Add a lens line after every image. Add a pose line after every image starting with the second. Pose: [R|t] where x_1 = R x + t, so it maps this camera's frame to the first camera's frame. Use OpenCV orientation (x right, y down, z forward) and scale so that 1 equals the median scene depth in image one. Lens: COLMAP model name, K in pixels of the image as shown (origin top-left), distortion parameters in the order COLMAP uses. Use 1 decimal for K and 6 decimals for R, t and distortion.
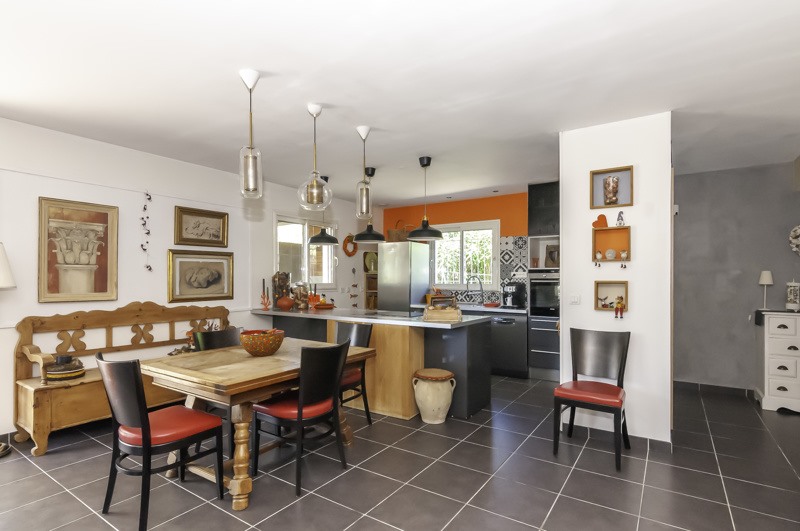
lens RADIAL K [[391.9, 0, 403.8], [0, 391.9, 272.7], [0, 0, 1]] dist [-0.001184, 0.001226]
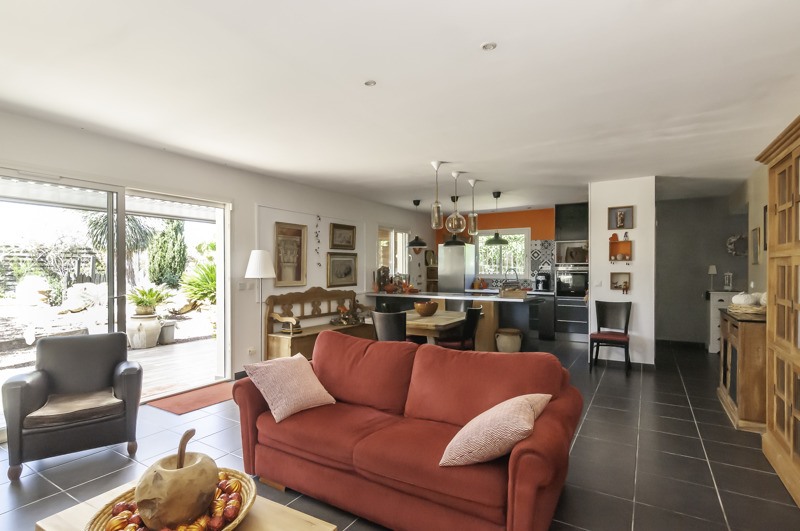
lens RADIAL K [[391.9, 0, 400.2], [0, 391.9, 266.3], [0, 0, 1]] dist [-0.001184, 0.001226]
pose [[0.999216, -0.002653, 0.039508, -0.393448], [0.002297, 0.999956, 0.009044, -0.018389], [-0.039530, -0.008946, 0.999178, -0.528145]]
